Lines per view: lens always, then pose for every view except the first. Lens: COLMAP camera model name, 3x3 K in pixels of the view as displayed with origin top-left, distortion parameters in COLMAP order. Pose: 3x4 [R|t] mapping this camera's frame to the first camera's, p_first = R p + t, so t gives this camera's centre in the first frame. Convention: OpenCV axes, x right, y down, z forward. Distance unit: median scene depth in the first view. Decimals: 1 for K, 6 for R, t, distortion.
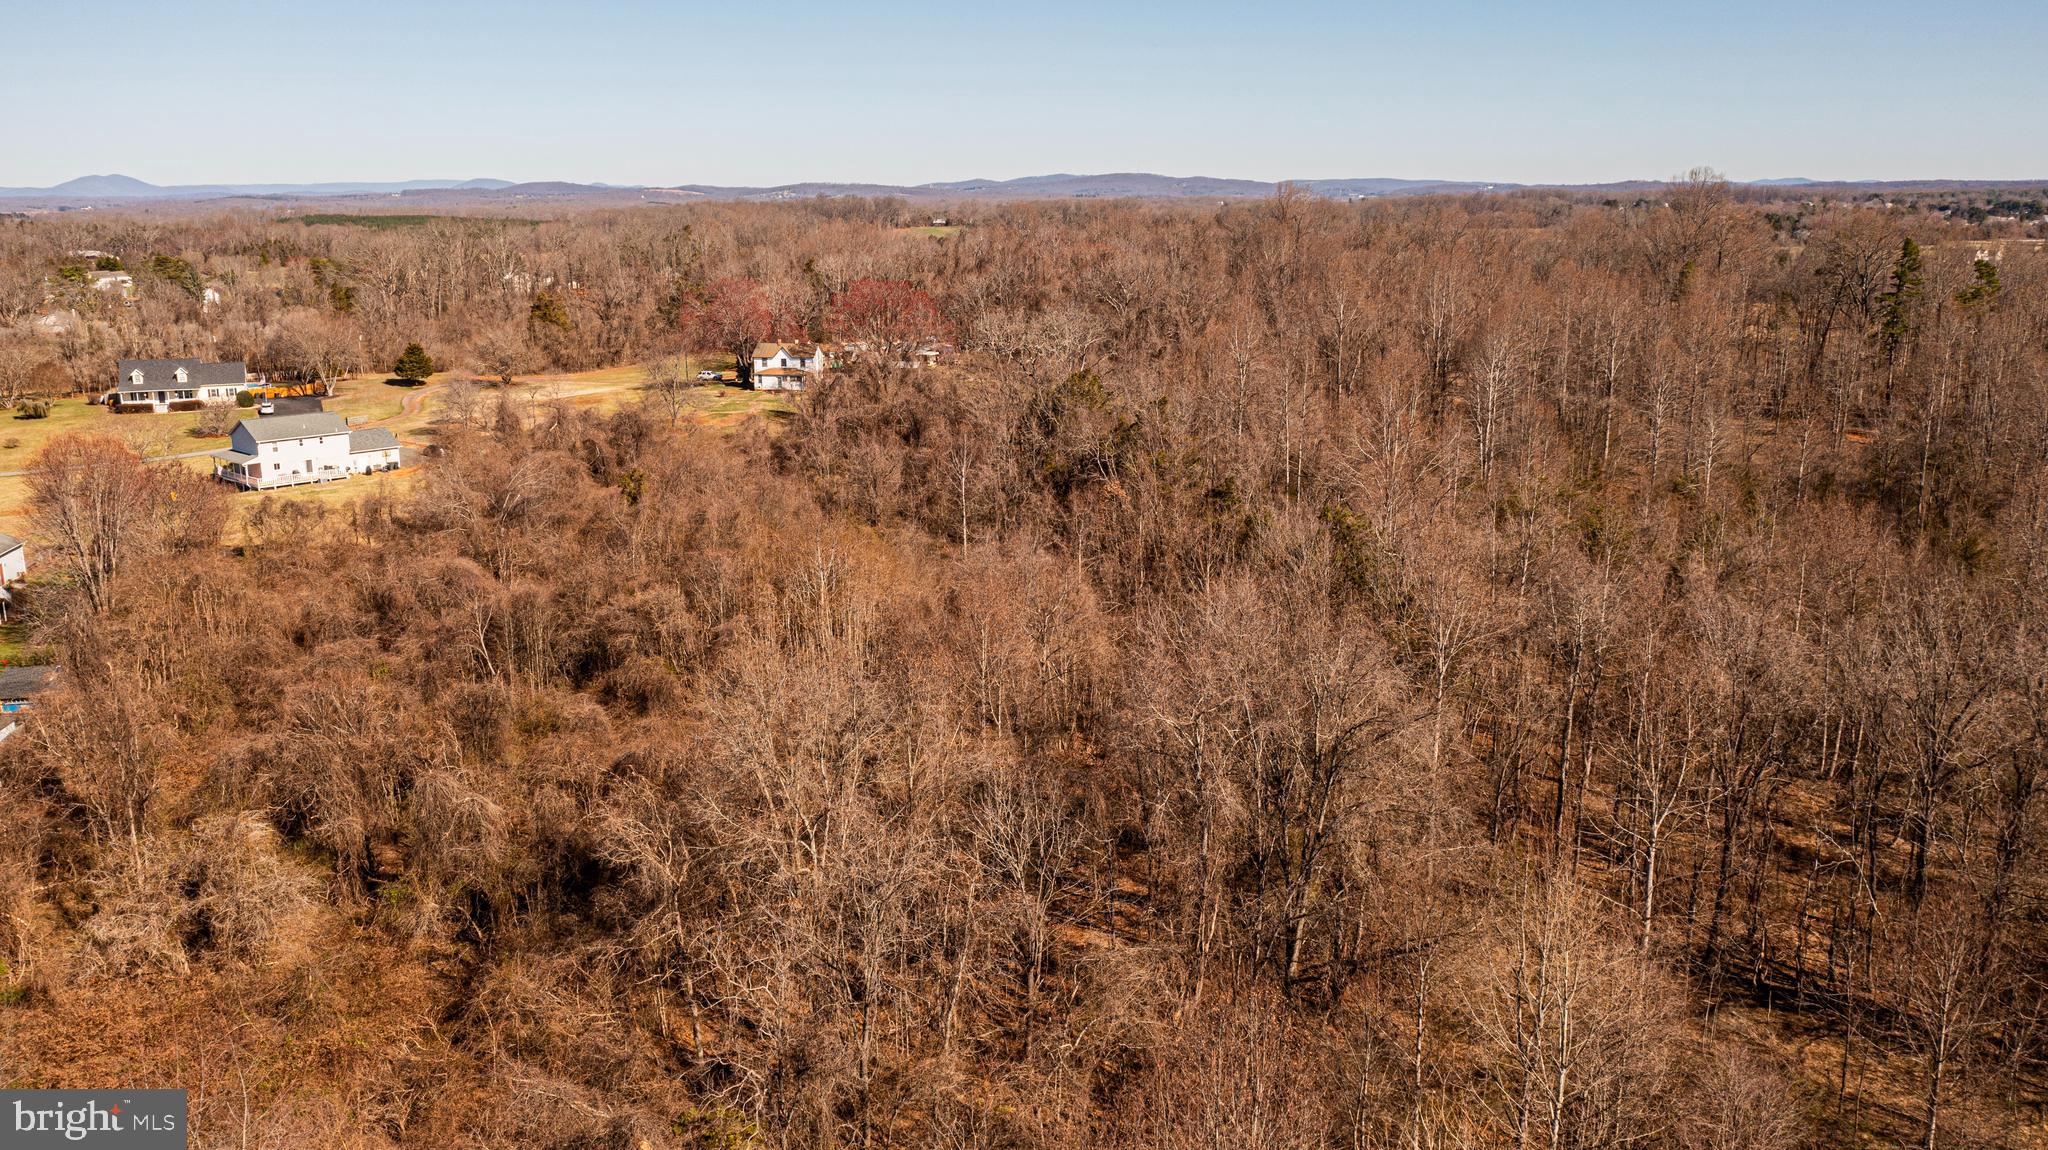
lens RADIAL K [[1619.4, 0, 1025.4], [0, 1619.4, 570.6], [0, 0, 1]] dist [-0.010678, 0.004161]
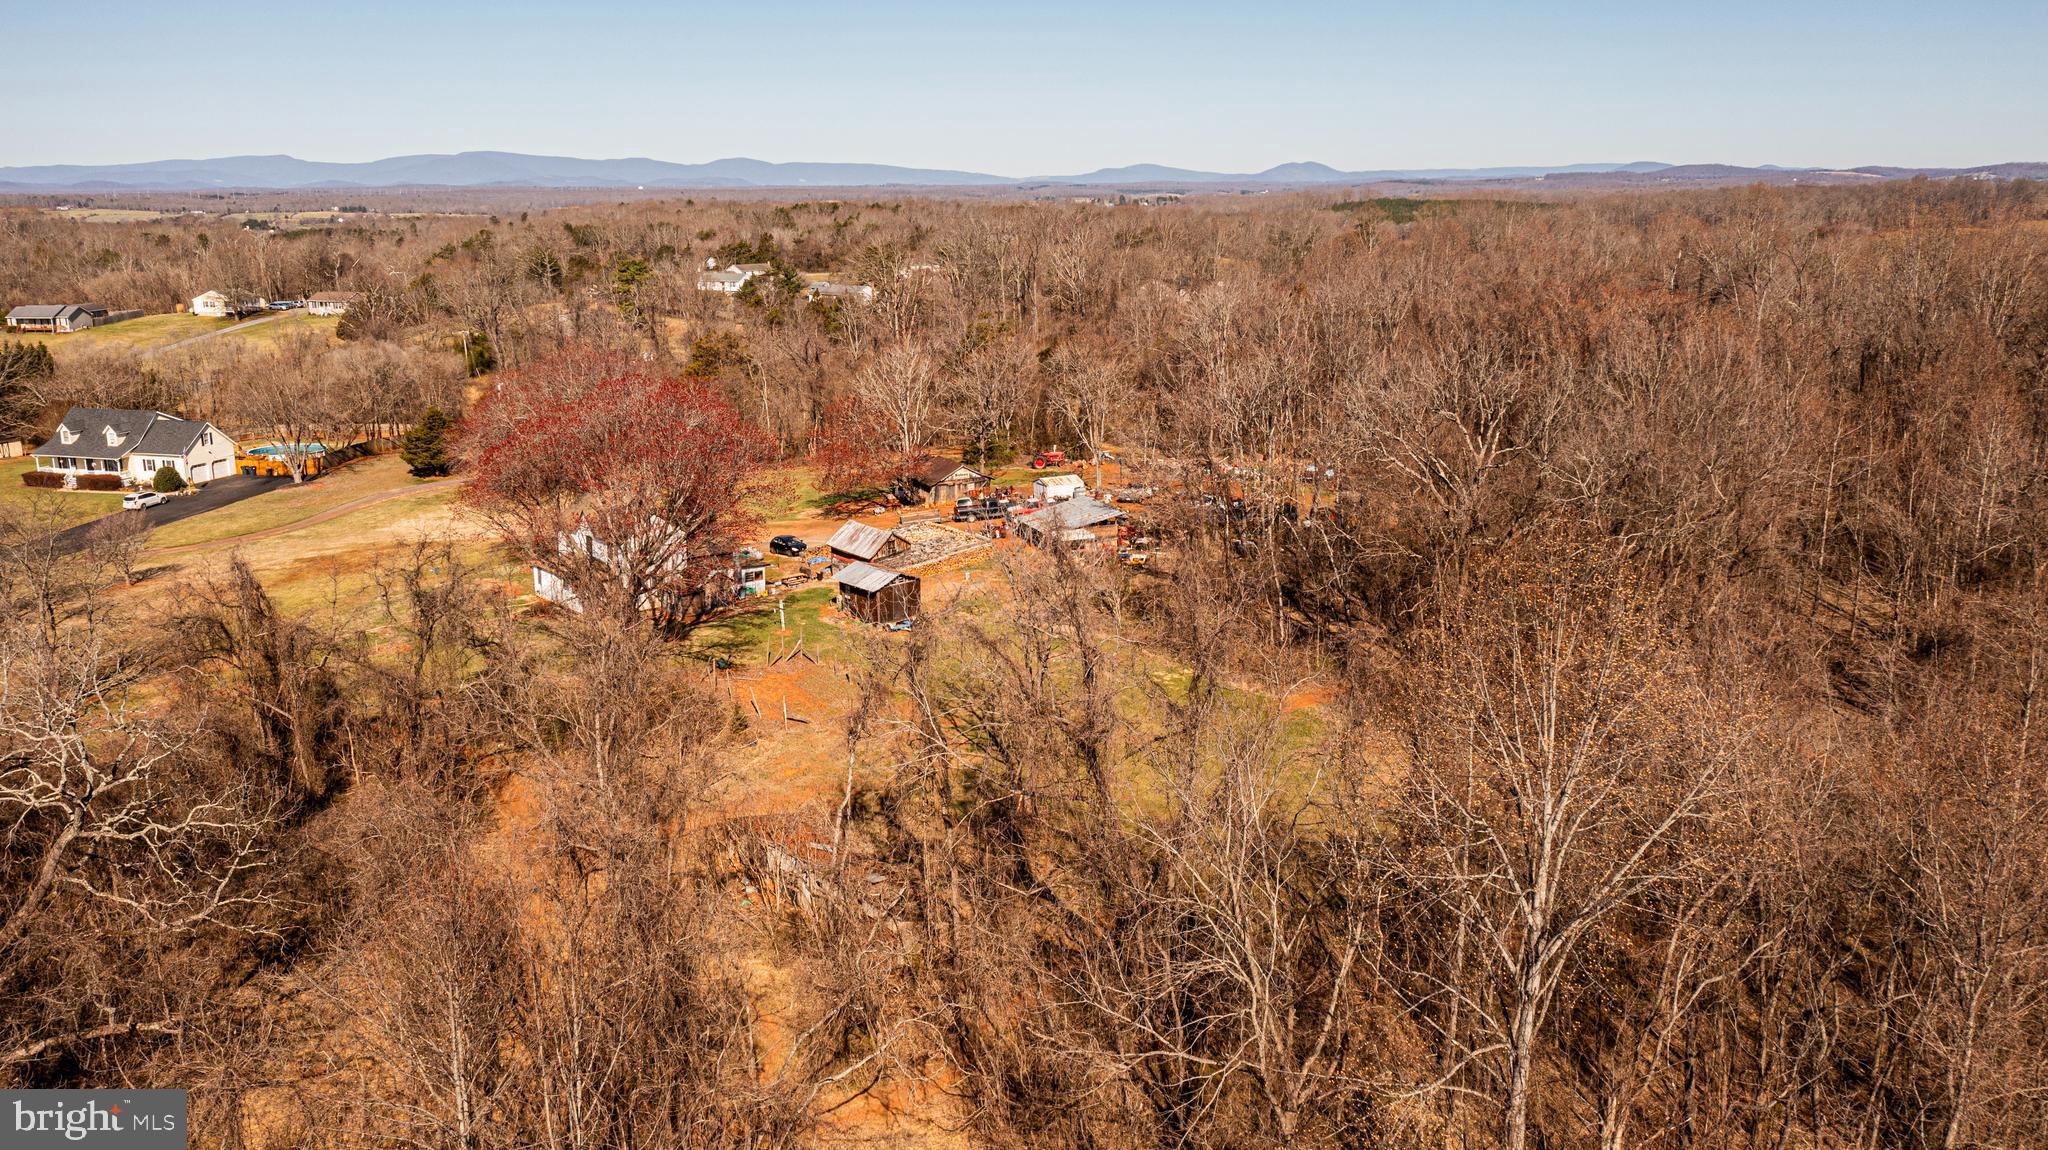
lens RADIAL K [[1619.4, 0, 1027.7], [0, 1619.4, 562.6], [0, 0, 1]] dist [-0.010678, 0.004161]
pose [[0.780098, 0.138671, -0.610096, 0.218916], [-0.135913, 0.989402, 0.051101, -0.163293], [0.610716, 0.043056, 0.790678, 0.727388]]
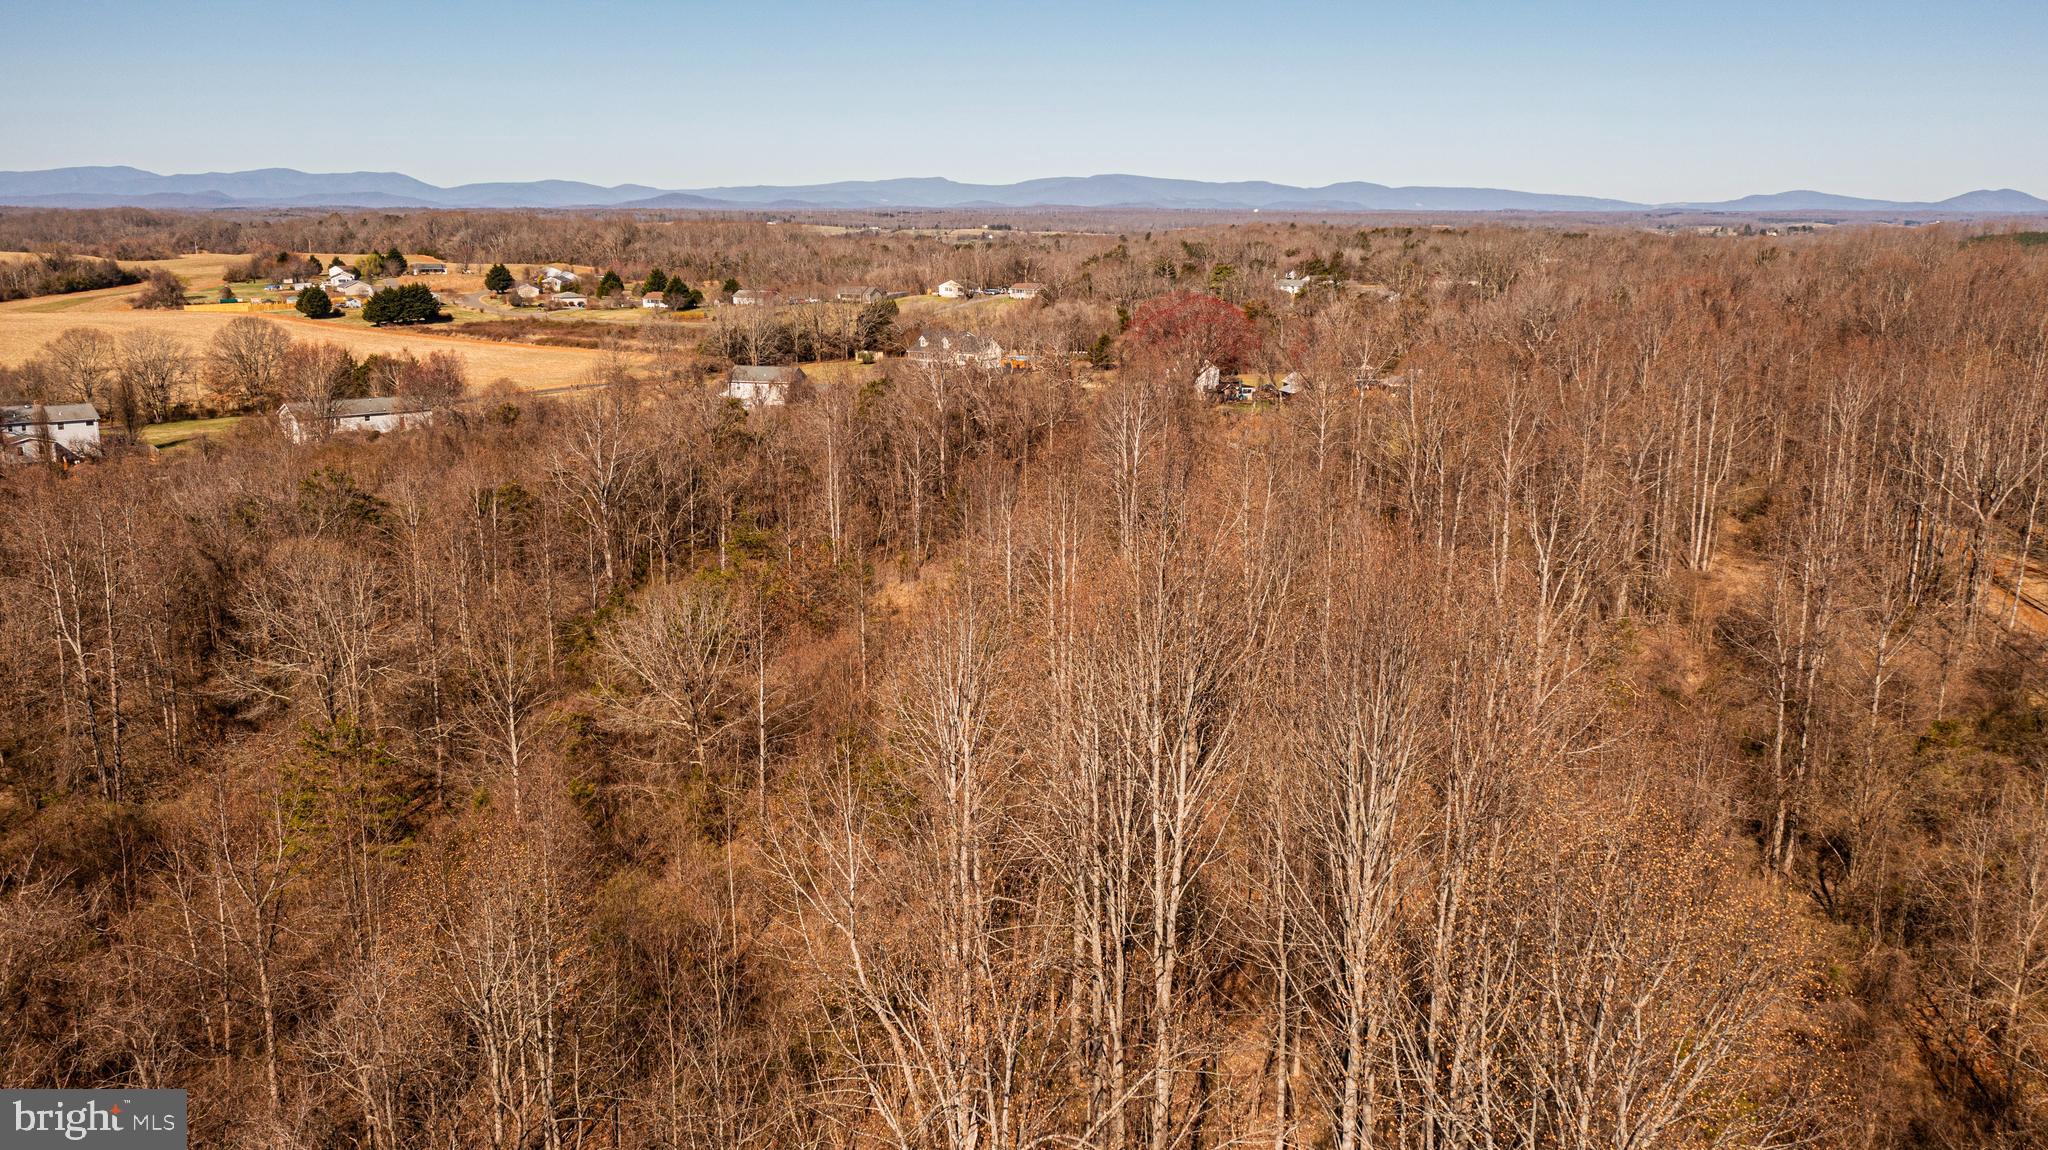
lens RADIAL K [[1619.4, 0, 1016.9], [0, 1619.4, 574.8], [0, 0, 1]] dist [-0.010678, 0.004161]
pose [[0.498401, 0.193278, -0.845127, 0.709313], [-0.198297, 0.974404, 0.105901, -0.091605], [0.843964, 0.114805, 0.523970, 0.384434]]
